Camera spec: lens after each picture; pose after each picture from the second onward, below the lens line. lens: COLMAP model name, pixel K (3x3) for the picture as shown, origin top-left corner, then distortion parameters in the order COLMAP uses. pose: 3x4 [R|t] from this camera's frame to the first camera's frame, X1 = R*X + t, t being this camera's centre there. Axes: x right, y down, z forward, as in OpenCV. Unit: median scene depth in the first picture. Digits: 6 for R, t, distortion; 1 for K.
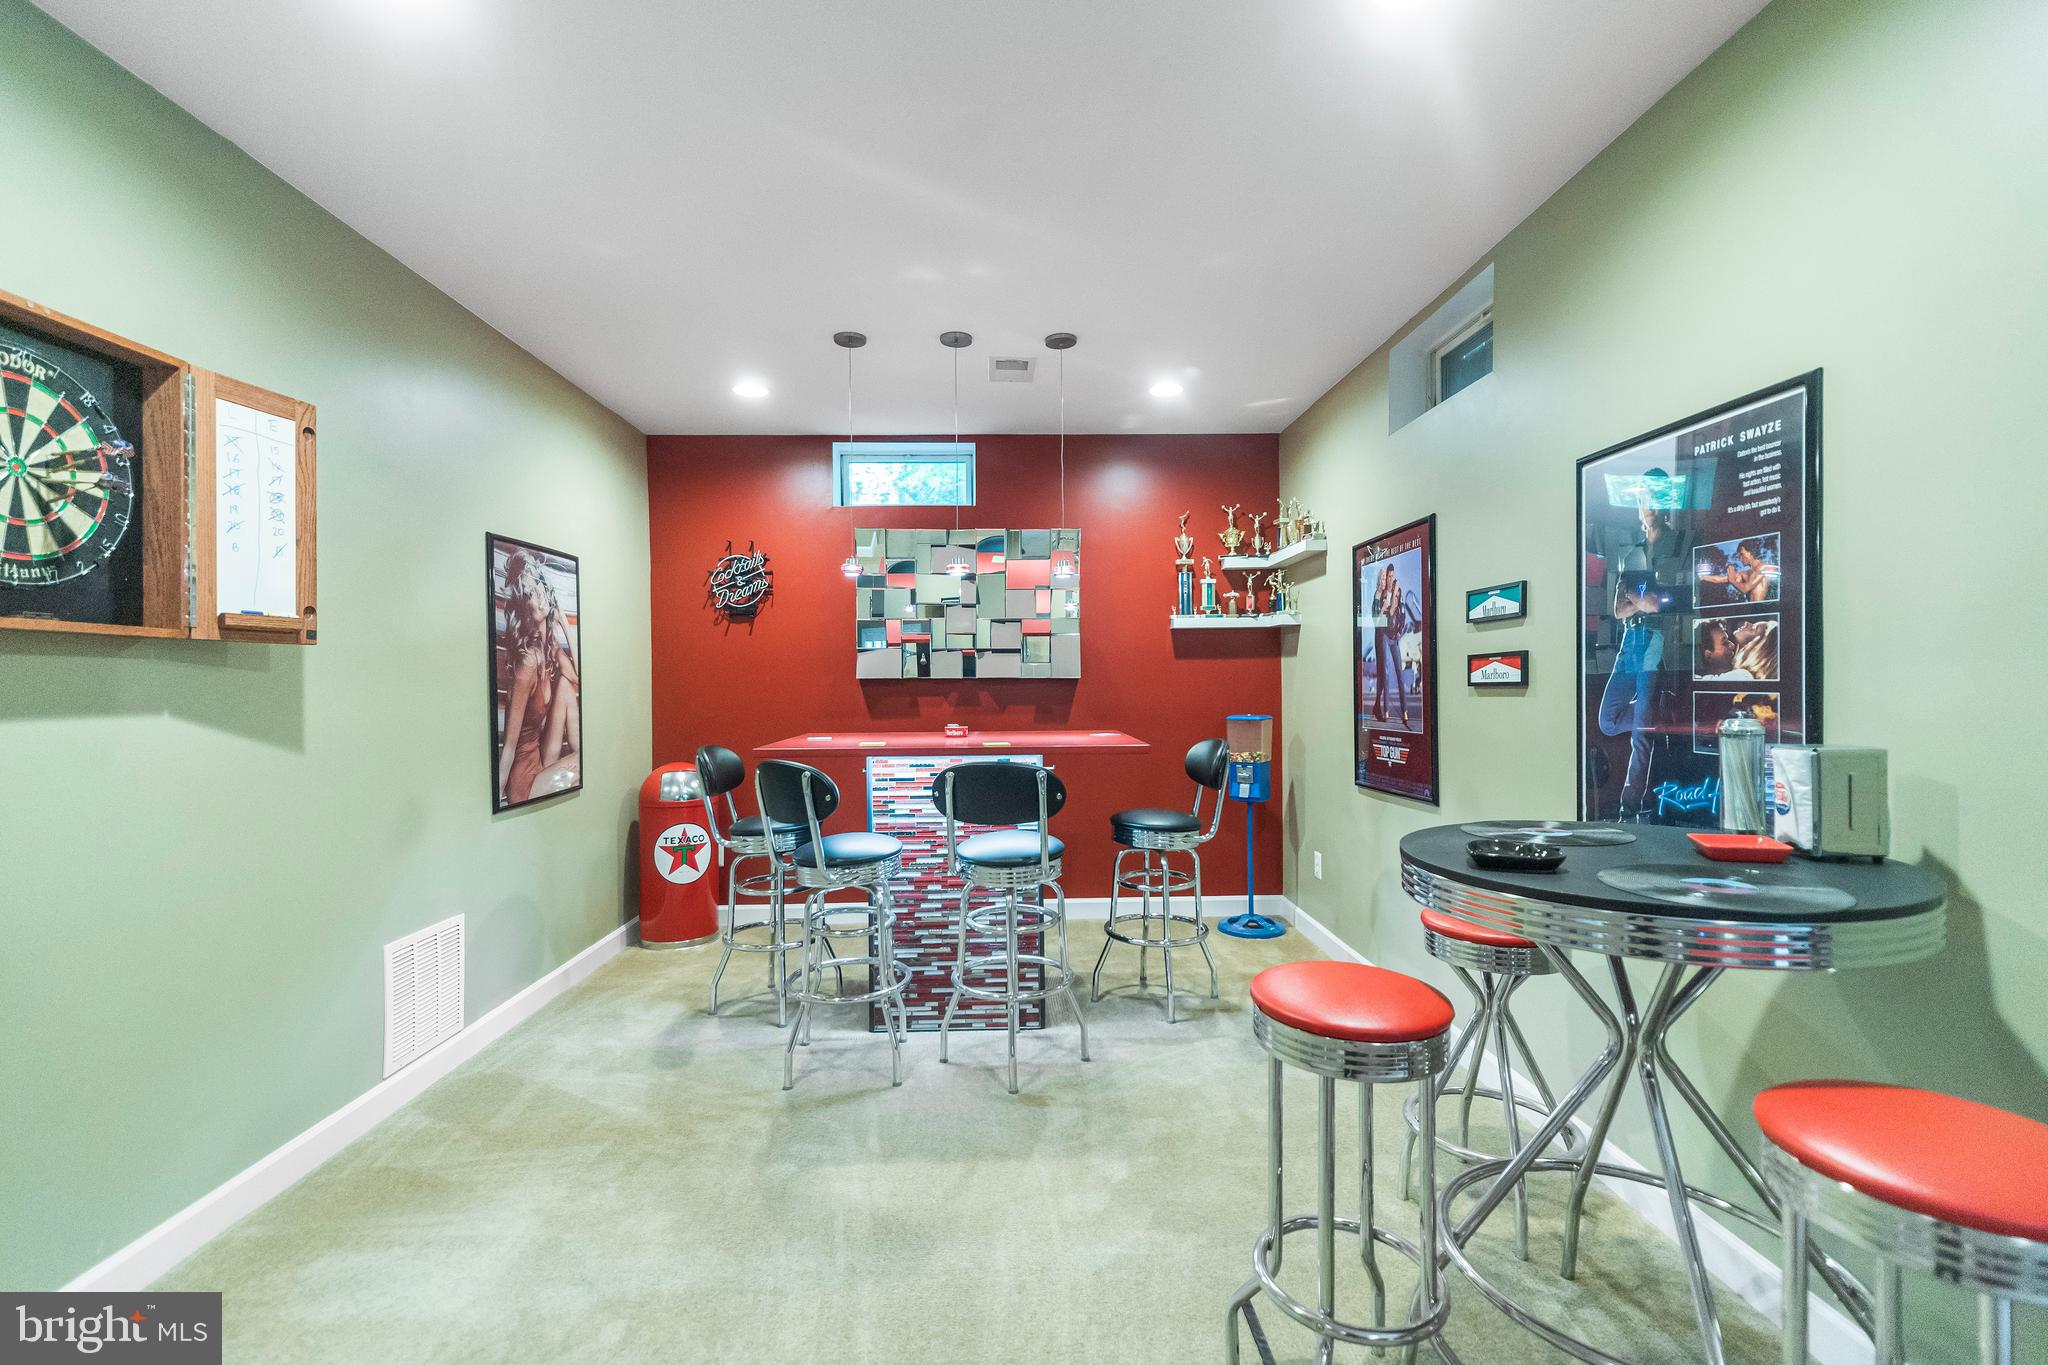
lens RADIAL K [[897.6, 0, 1022.6], [0, 897.6, 685.4], [0, 0, 1]] dist [0.010029, -0.000345]
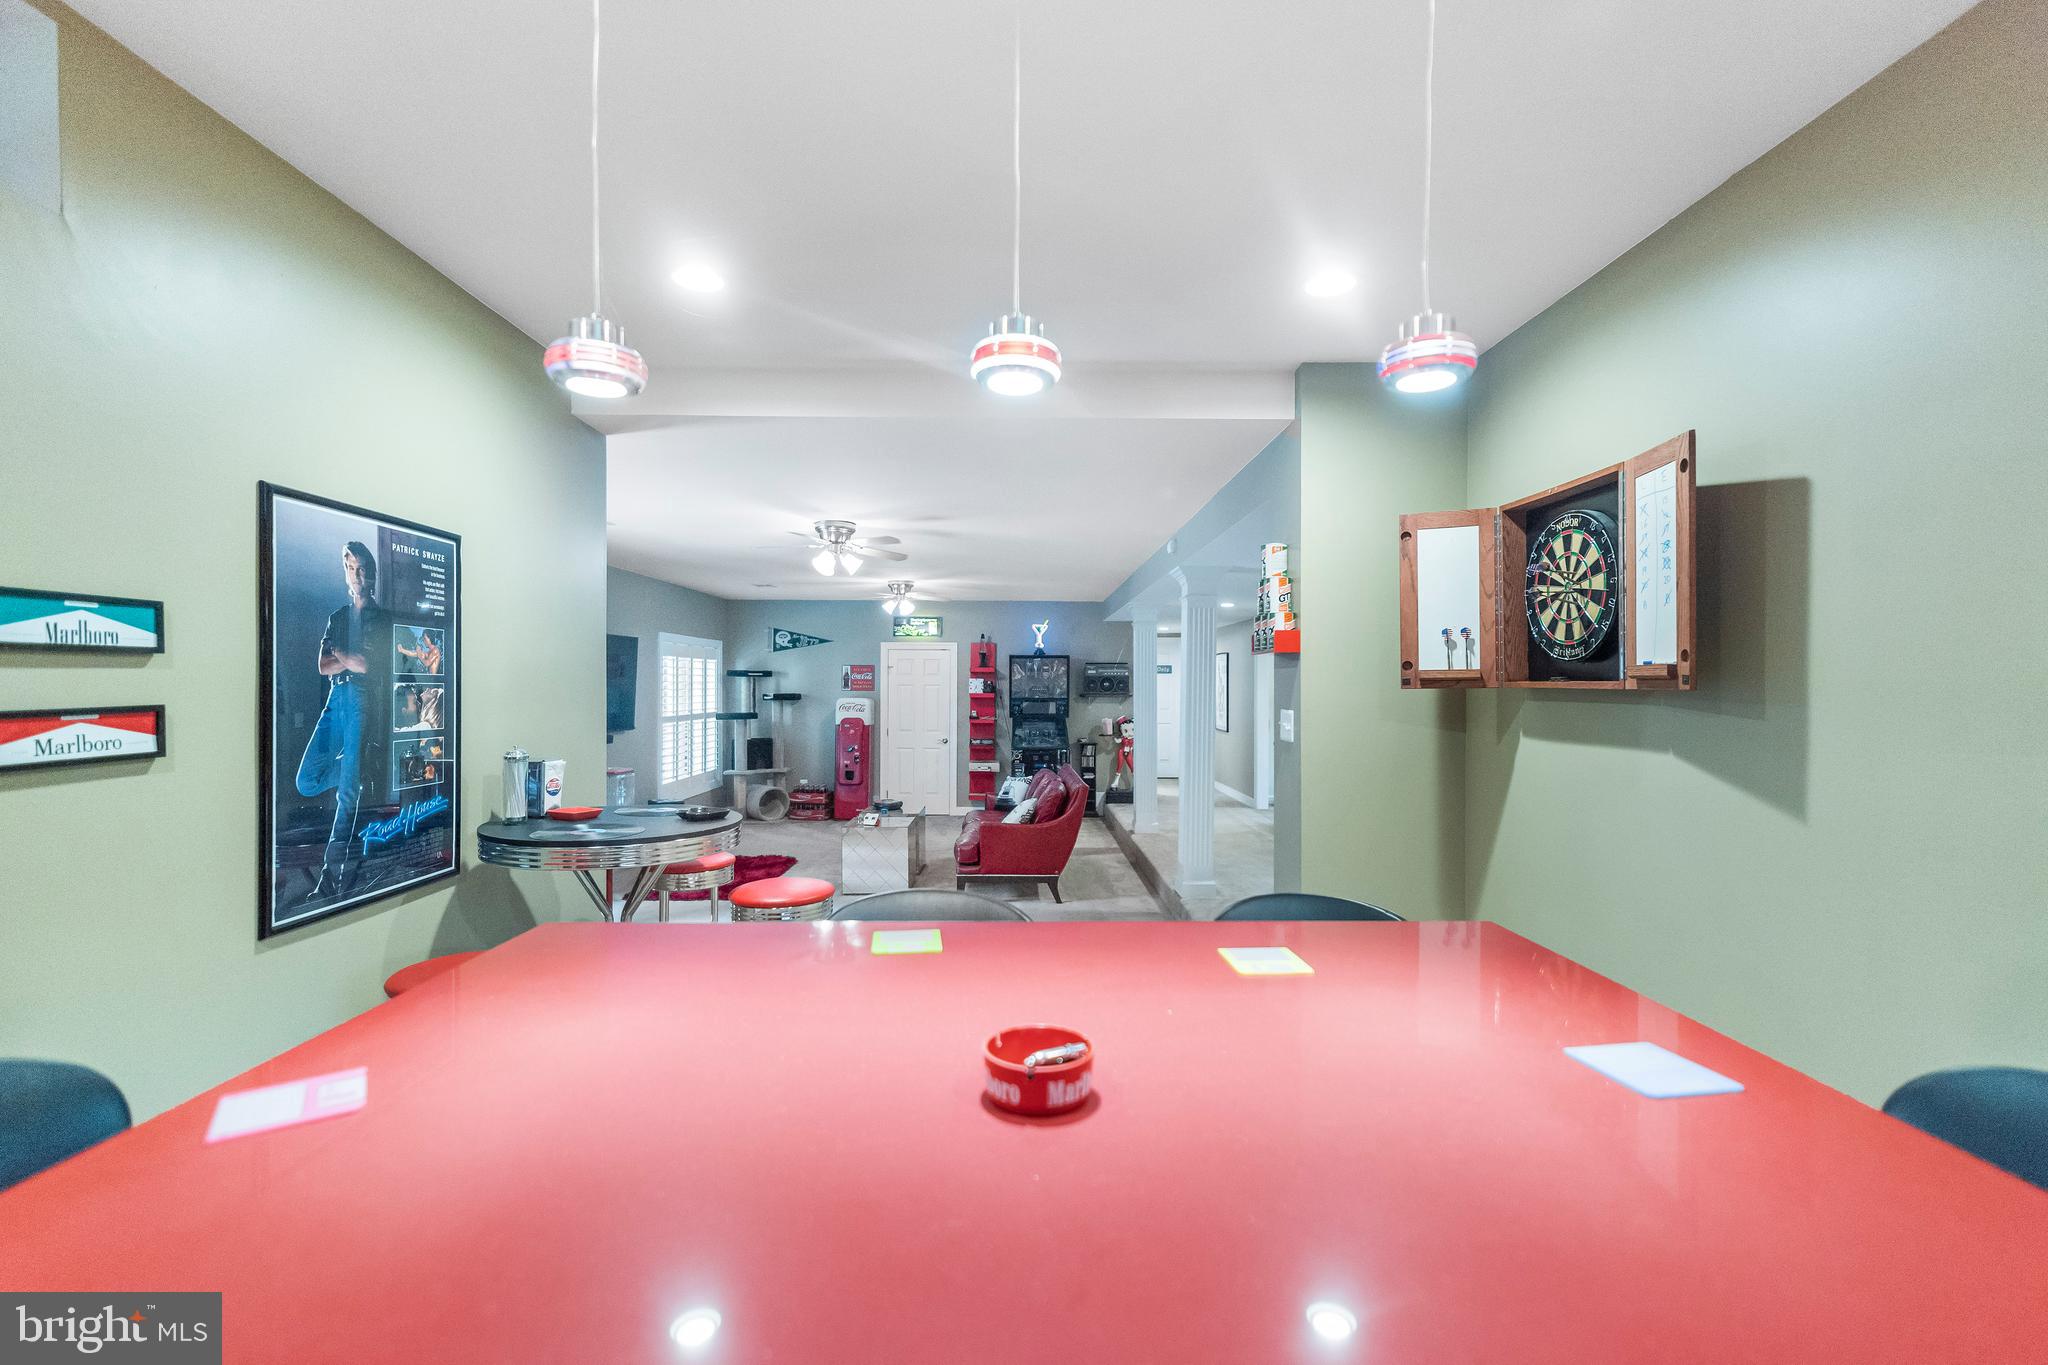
lens RADIAL K [[897.6, 0, 1022.6], [0, 897.6, 685.4], [0, 0, 1]] dist [0.010029, -0.000345]
pose [[-0.999826, 0.007651, 0.017012, -0.079845], [0.007740, 0.999957, 0.005187, -0.040820], [-0.016971, 0.005318, -0.999842, 1.309821]]
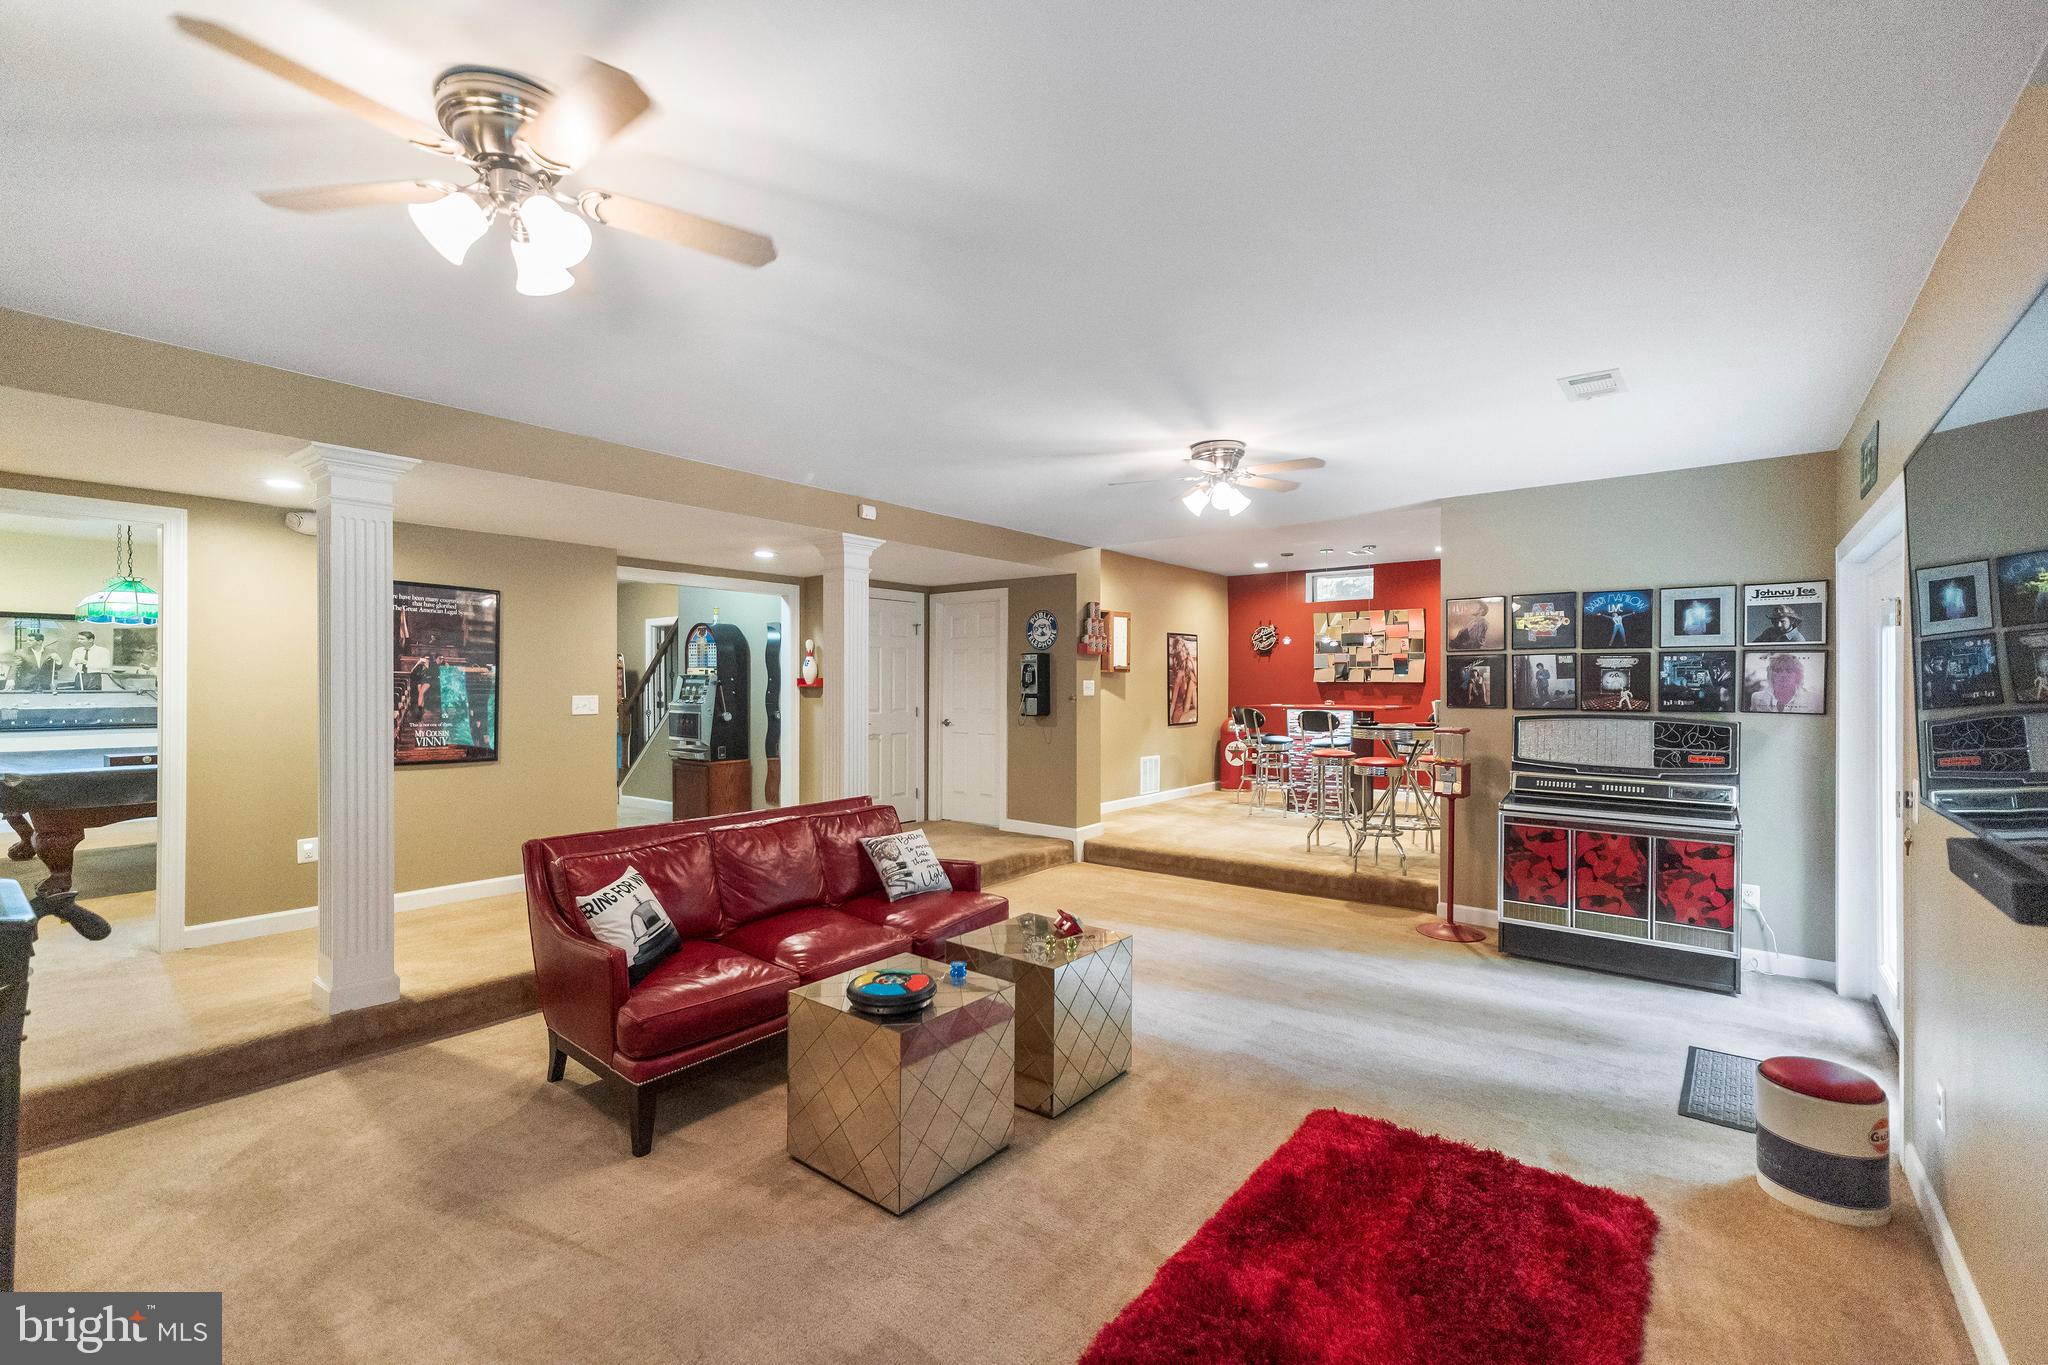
lens RADIAL K [[886.3, 0, 1019.9], [0, 886.3, 687.9], [0, 0, 1]] dist [0.006034, -0.000087]
pose [[0.766822, 0.012424, -0.641740, 0.927491], [-0.011149, 0.999920, 0.006037, 0.003023], [0.641763, 0.002525, 0.766899, -1.583244]]
